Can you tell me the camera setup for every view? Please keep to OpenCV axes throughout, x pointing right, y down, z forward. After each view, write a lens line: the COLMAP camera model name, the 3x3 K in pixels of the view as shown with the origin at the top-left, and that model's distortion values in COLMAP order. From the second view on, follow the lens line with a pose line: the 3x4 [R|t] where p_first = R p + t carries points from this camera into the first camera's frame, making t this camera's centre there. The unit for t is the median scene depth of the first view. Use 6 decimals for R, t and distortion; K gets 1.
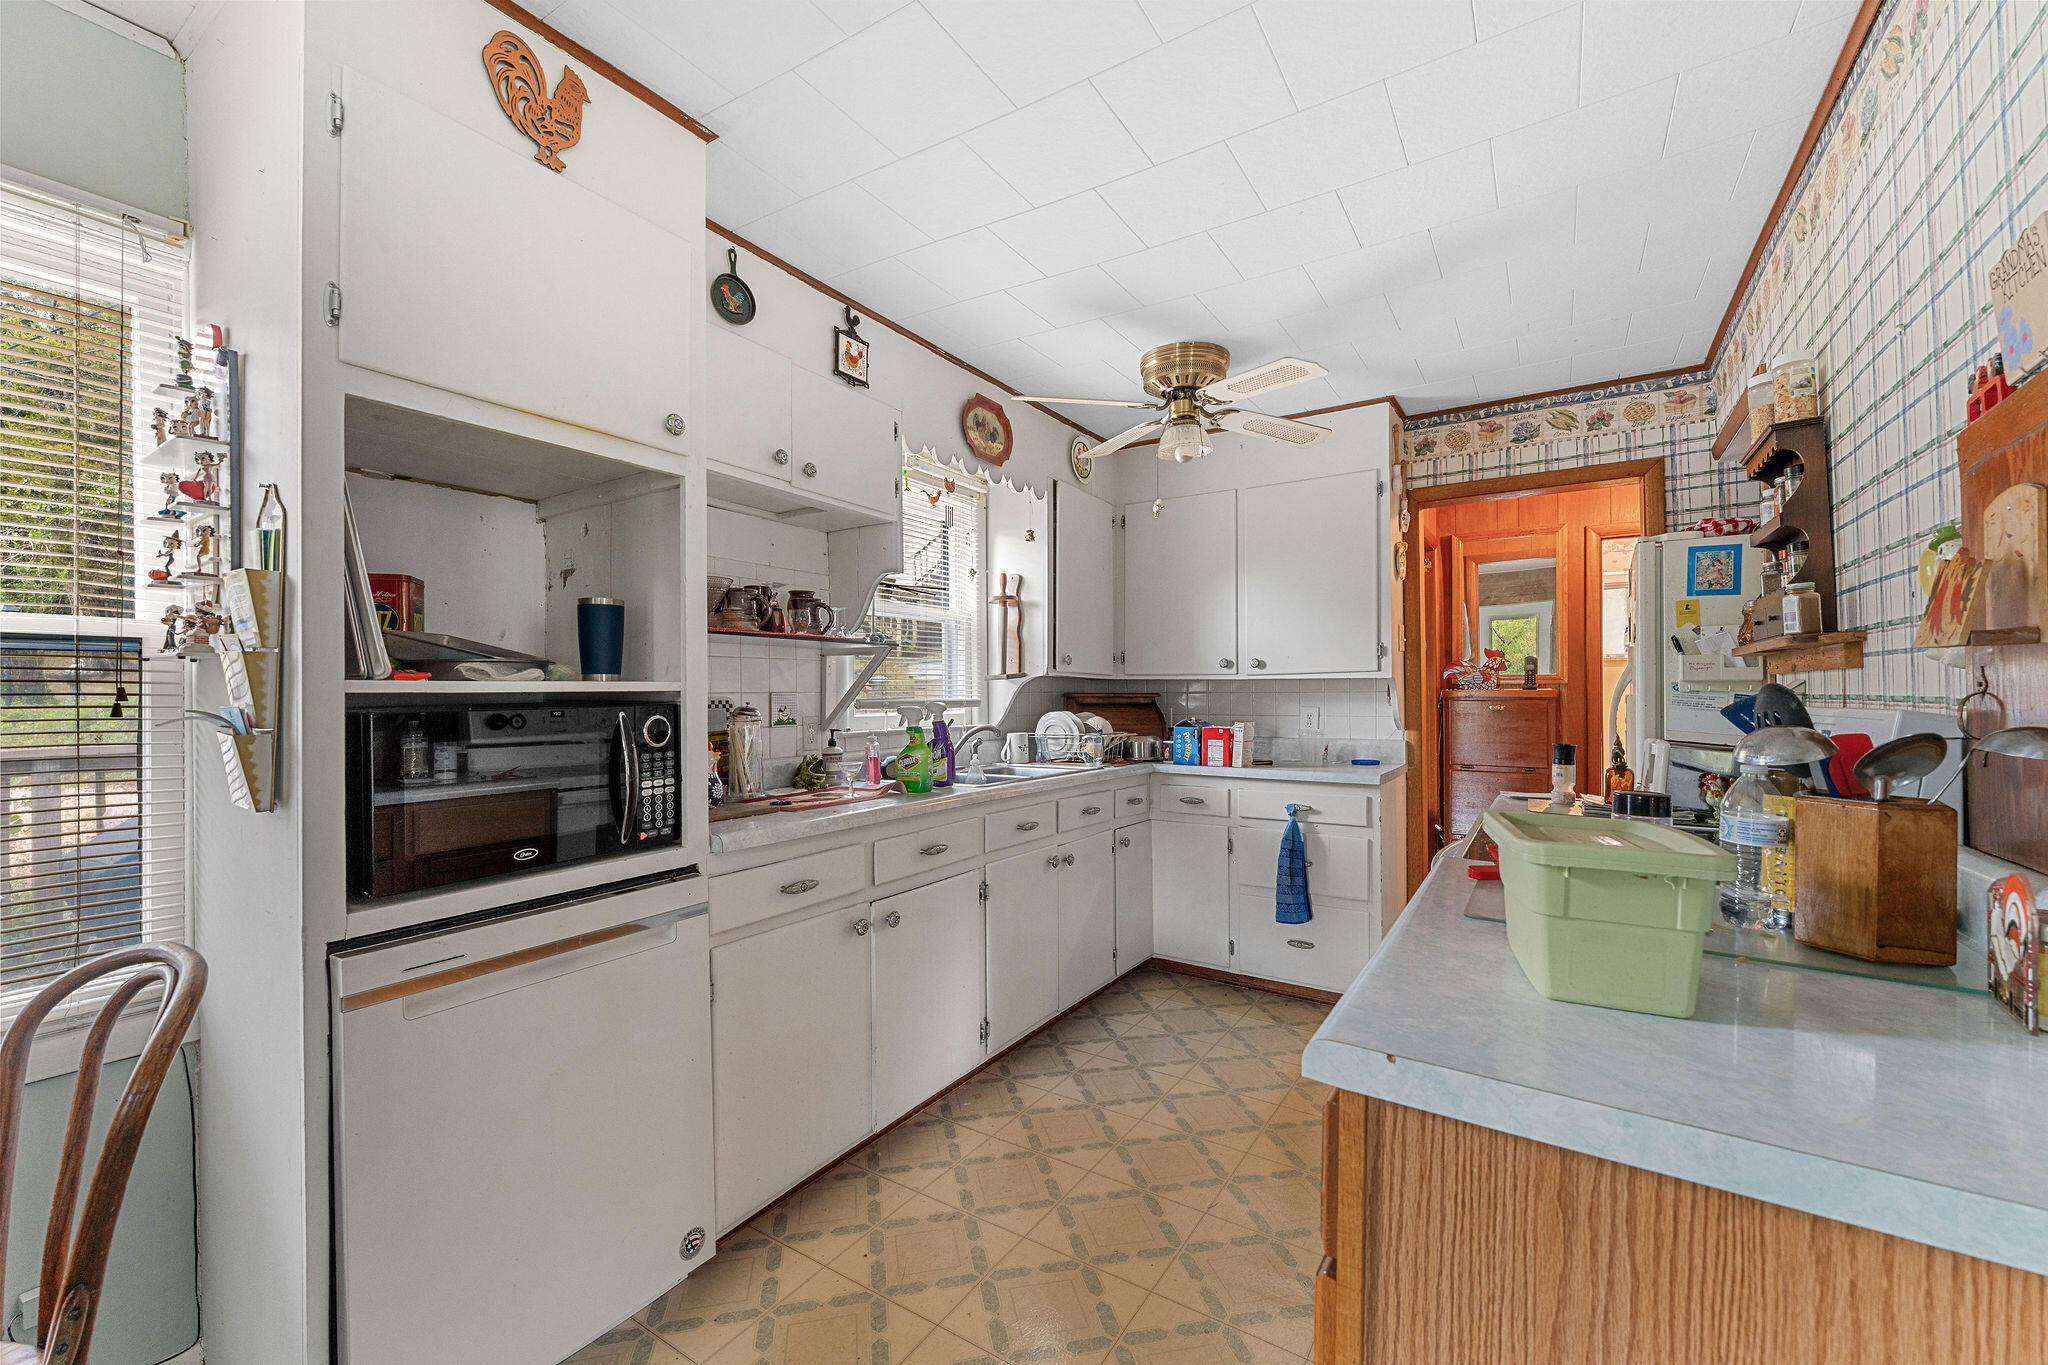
lens RADIAL K [[813.5, 0, 1010.7], [0, 813.5, 693.9], [0, 0, 1]] dist [-0.003064, 0.000502]
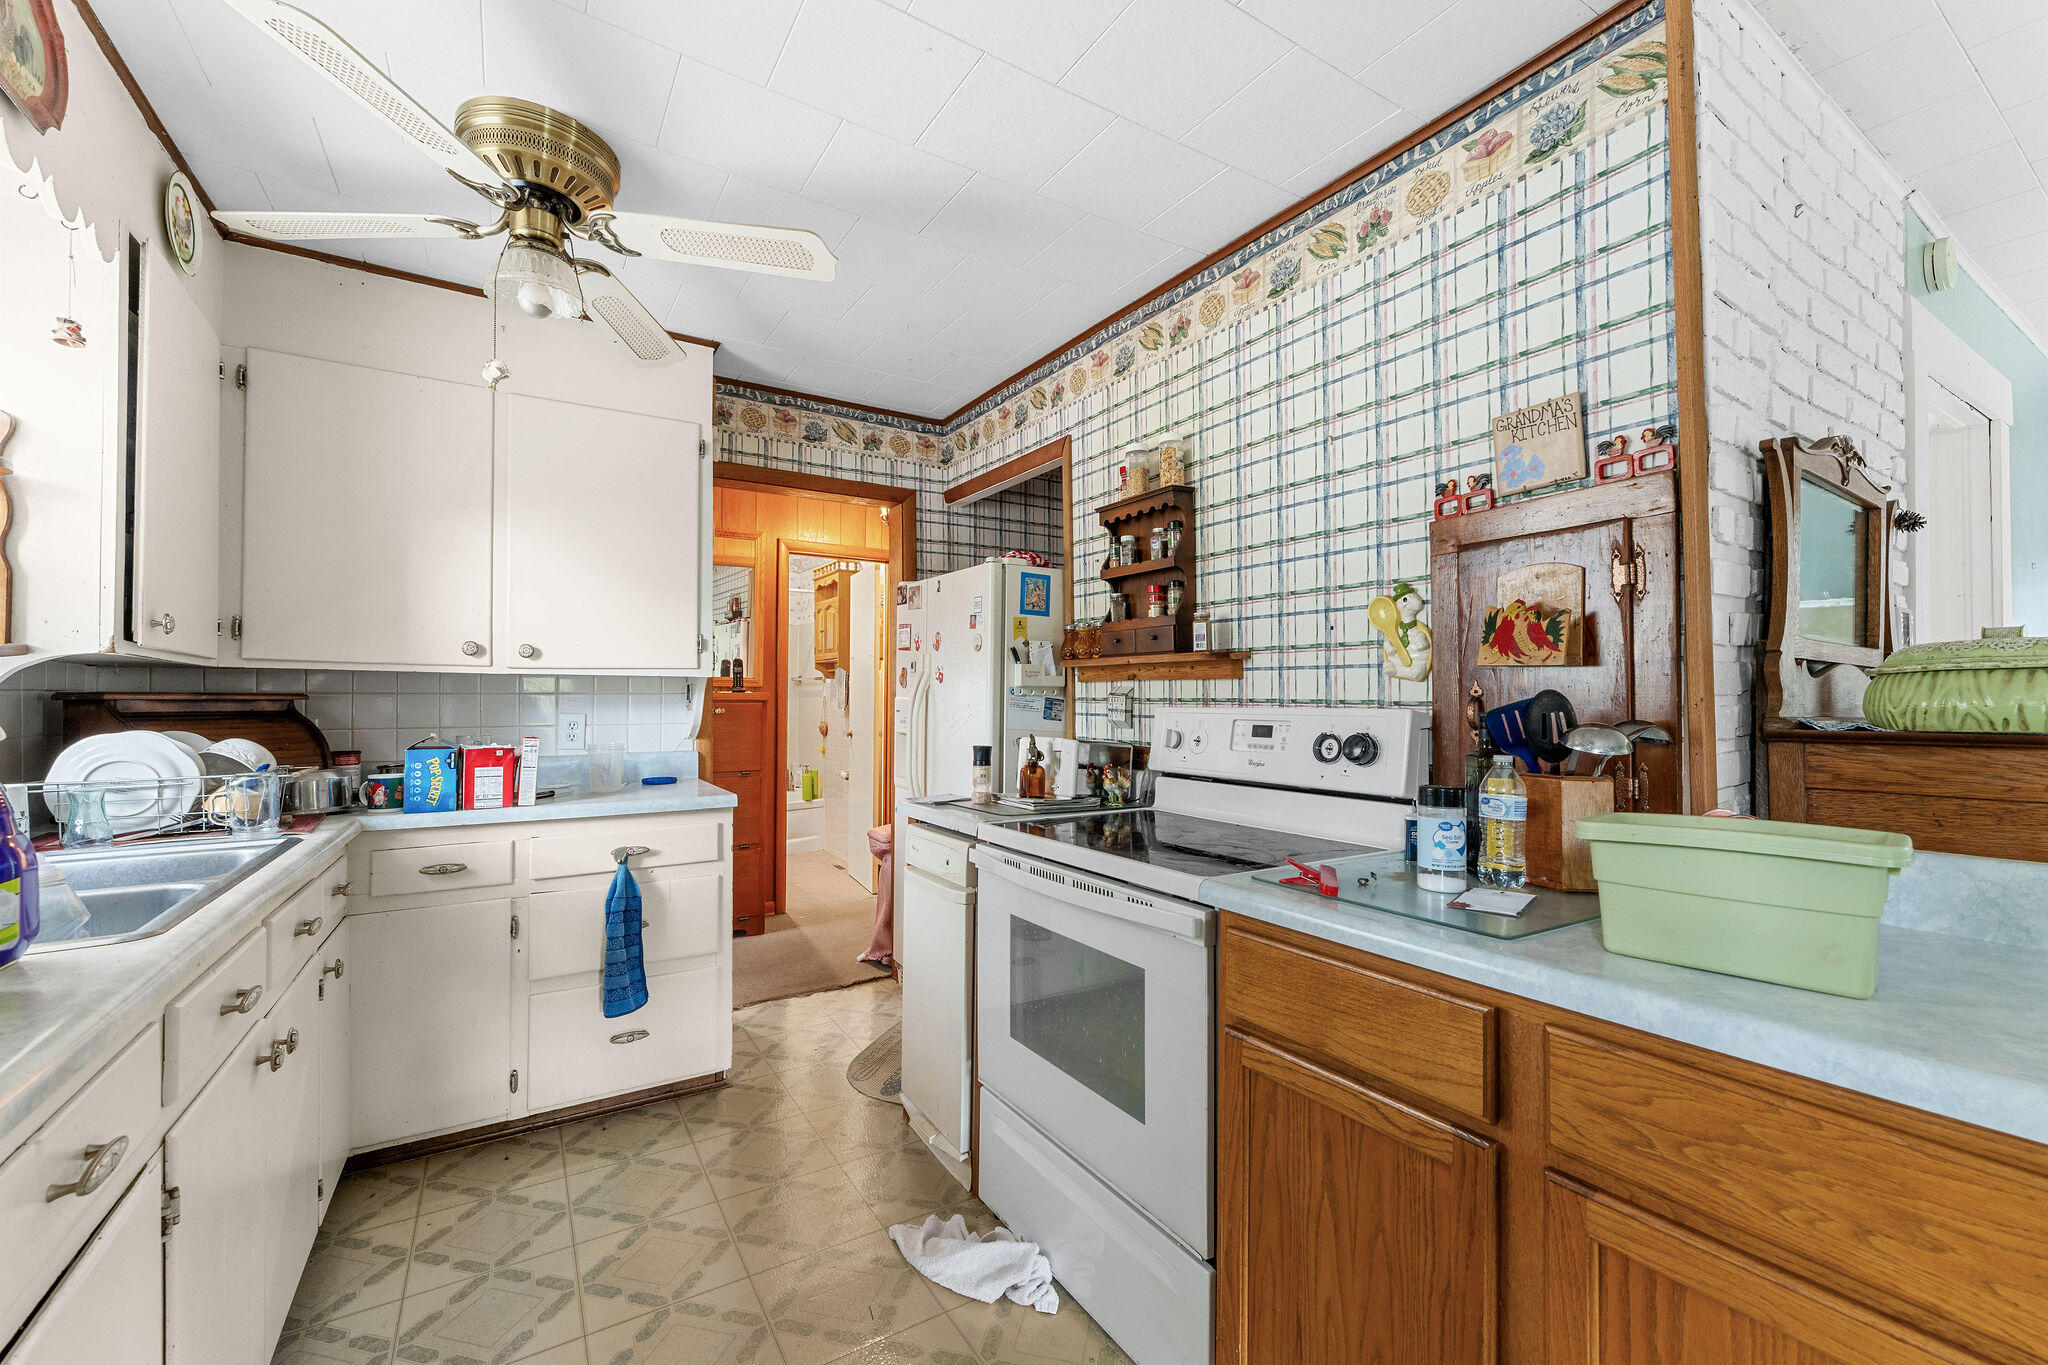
lens RADIAL K [[813.5, 0, 1019.8], [0, 813.5, 691.8], [0, 0, 1]] dist [-0.003064, 0.000502]
pose [[0.412768, 0.008891, 0.910793, -0.161760], [-0.002753, 0.999960, -0.008514, 0.001467], [-0.910832, 0.001007, 0.412776, 0.359549]]
